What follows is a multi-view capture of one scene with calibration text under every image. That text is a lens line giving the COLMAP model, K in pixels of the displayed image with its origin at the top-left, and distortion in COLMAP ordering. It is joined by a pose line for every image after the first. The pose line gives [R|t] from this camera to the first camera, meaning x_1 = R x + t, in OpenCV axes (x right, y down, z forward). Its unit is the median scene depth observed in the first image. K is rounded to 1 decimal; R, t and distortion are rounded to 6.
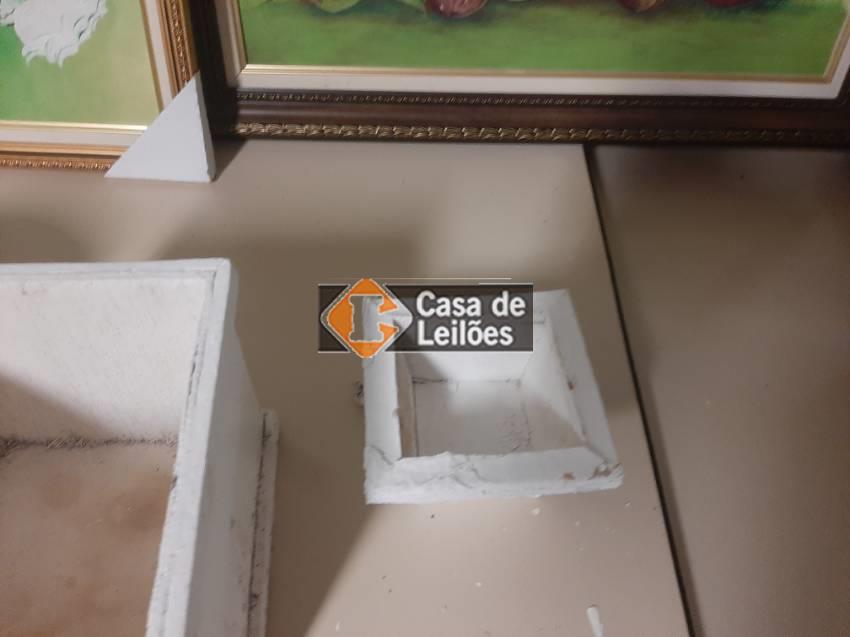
lens RADIAL K [[672.6, 0, 421.9], [0, 672.6, 320.9], [0, 0, 1]] dist [0.074962, -0.148915]
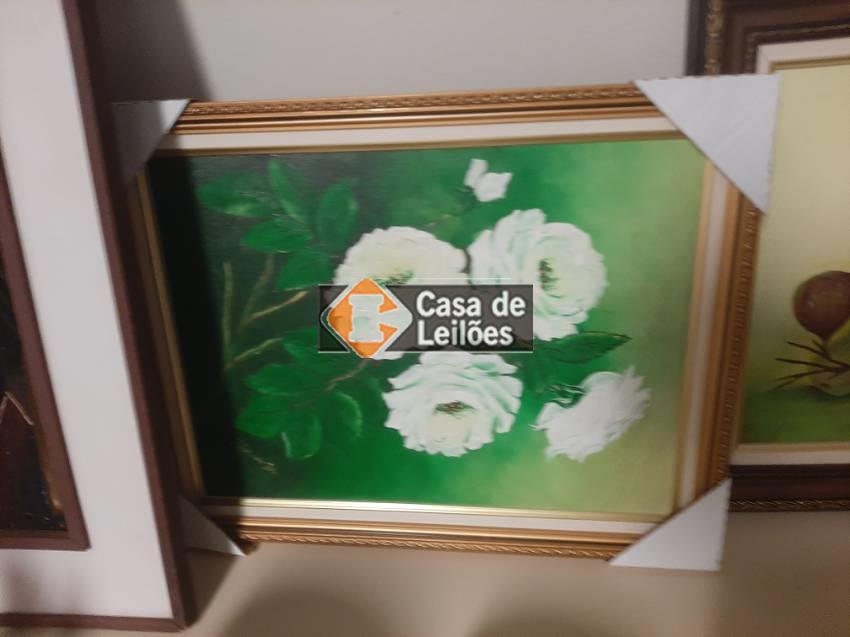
lens RADIAL K [[672.6, 0, 421.9], [0, 672.6, 320.9], [0, 0, 1]] dist [0.074962, -0.148915]
pose [[0.985536, -0.047586, -0.162648, -0.563884], [-0.003524, 0.953804, -0.300408, -0.255768], [0.169430, 0.296636, 0.939841, -0.074344]]
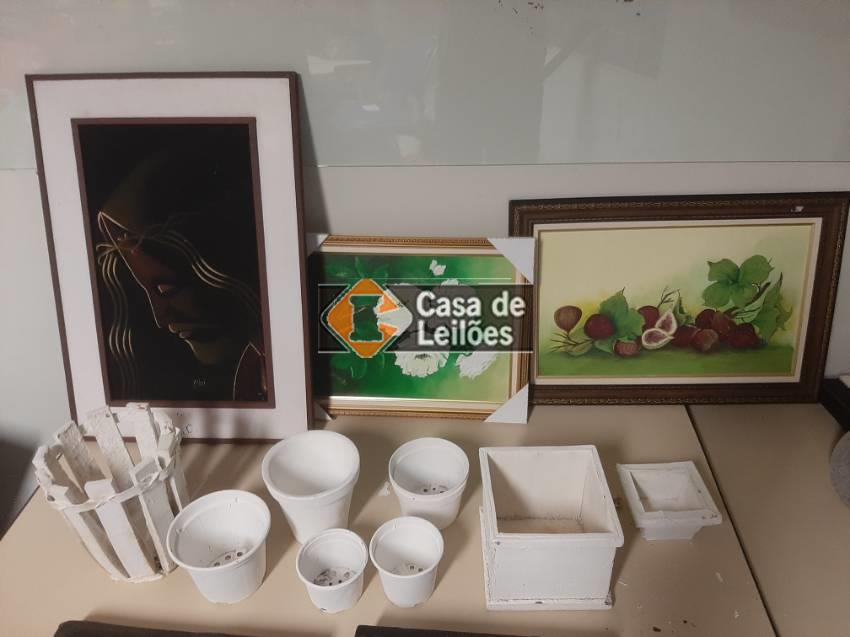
lens RADIAL K [[643.4, 0, 439.6], [0, 643.4, 315.3], [0, 0, 1]] dist [0.051782, -0.125252]
pose [[0.995710, -0.029049, -0.087850, -0.416181], [-0.004716, 0.932272, -0.361728, 0.267781], [0.092408, 0.360591, 0.928135, -1.300721]]
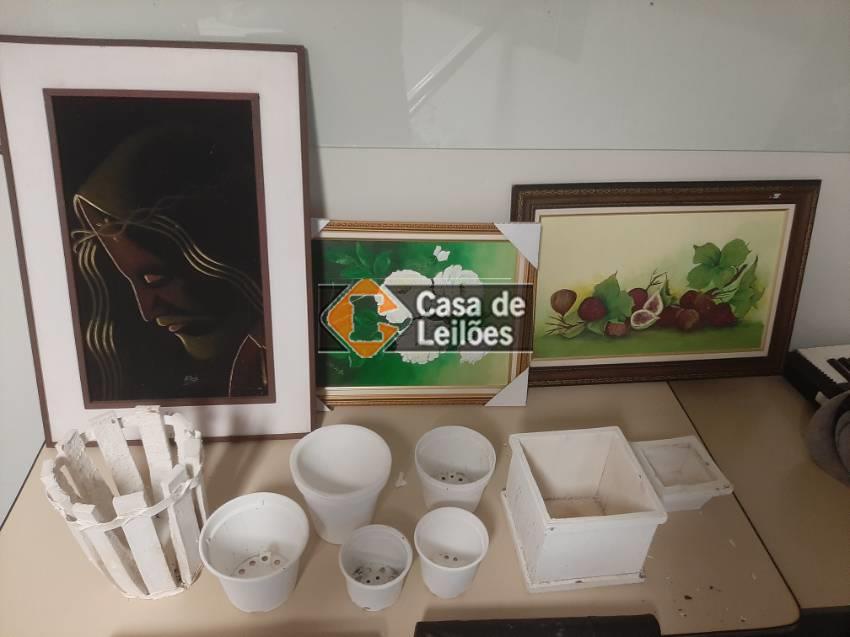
lens RADIAL K [[637.3, 0, 438.8], [0, 637.3, 317.2], [0, 0, 1]] dist [0.058891, -0.133469]
pose [[0.996158, -0.049262, 0.072403, -0.788763], [0.069917, 0.945223, -0.318849, 0.207046], [-0.052730, 0.322686, 0.945036, -1.276967]]
